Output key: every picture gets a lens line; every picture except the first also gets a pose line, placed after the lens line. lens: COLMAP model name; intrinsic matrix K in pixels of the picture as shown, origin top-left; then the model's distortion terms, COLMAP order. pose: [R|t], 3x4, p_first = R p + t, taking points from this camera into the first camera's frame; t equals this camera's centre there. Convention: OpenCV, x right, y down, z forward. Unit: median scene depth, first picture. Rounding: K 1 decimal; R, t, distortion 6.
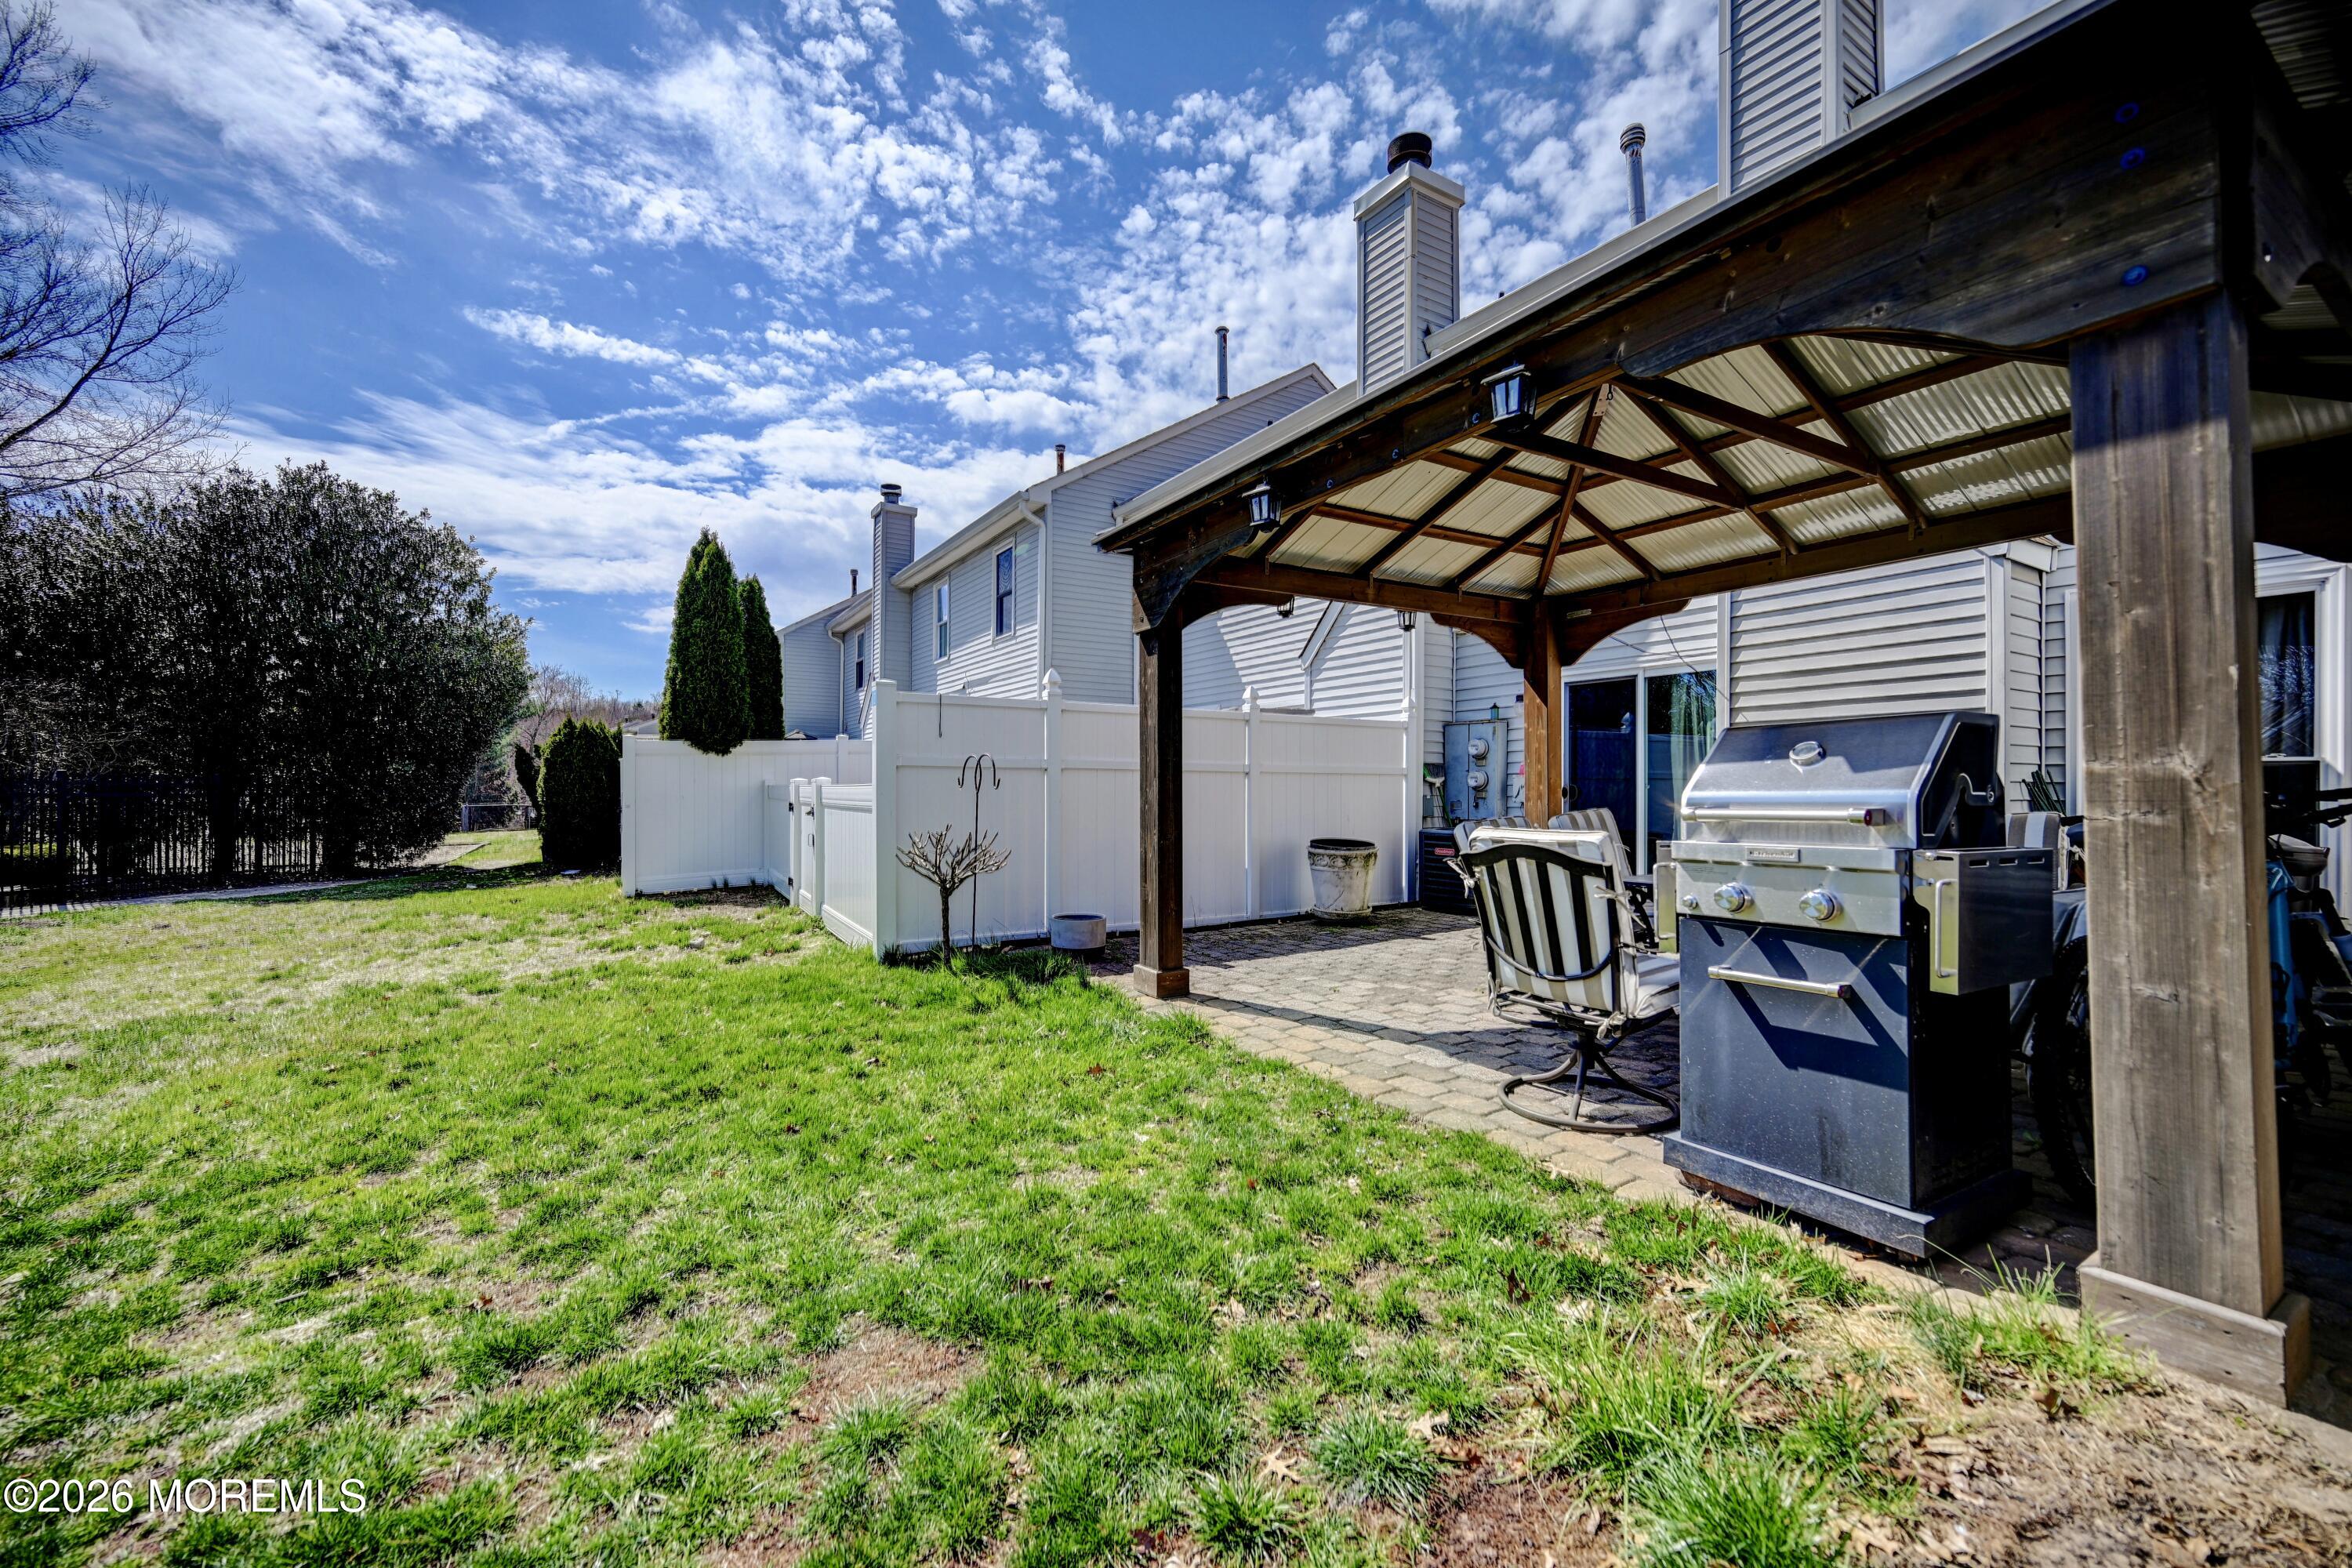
lens RADIAL K [[918.8, 0, 1139.6], [0, 918.8, 784.2], [0, 0, 1]] dist [-0.000934, -0.000051]
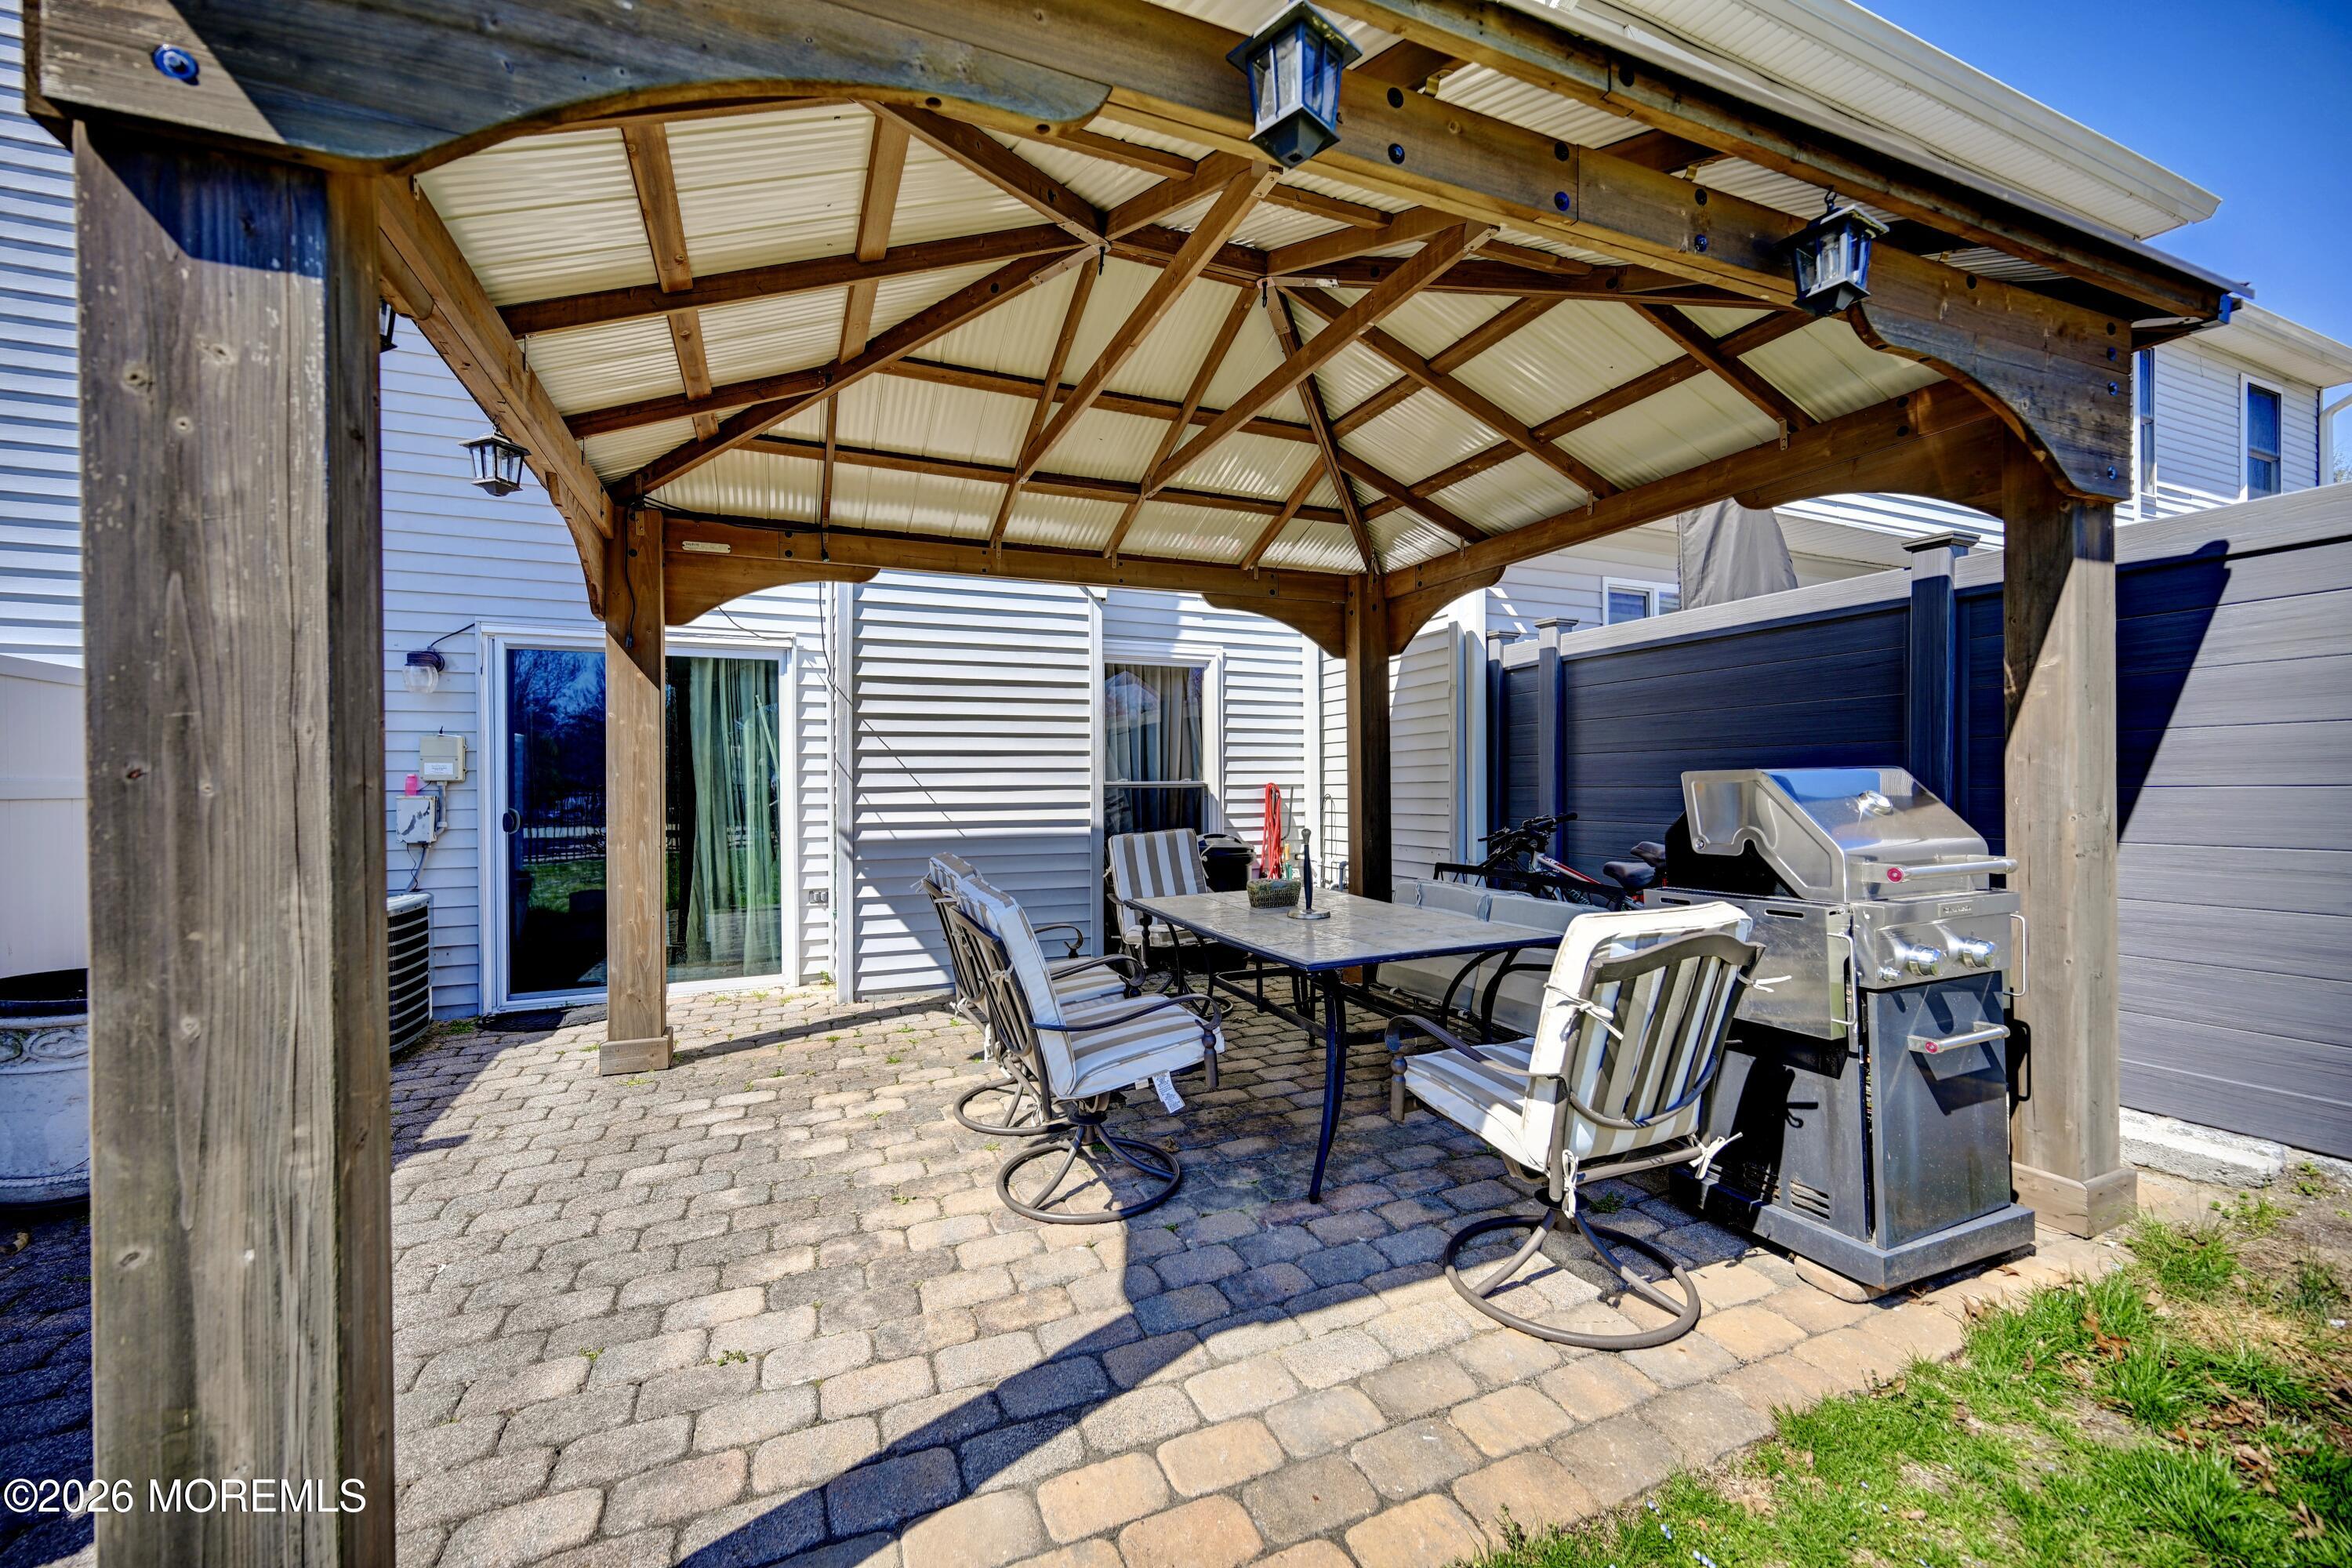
lens RADIAL K [[918.8, 0, 1139.6], [0, 918.8, 784.2], [0, 0, 1]] dist [-0.000934, -0.000051]
pose [[0.133909, -0.003522, 0.990987, -0.192910], [0.008529, 0.999961, 0.002401, -0.027708], [-0.990957, 0.008130, 0.133934, 0.904267]]
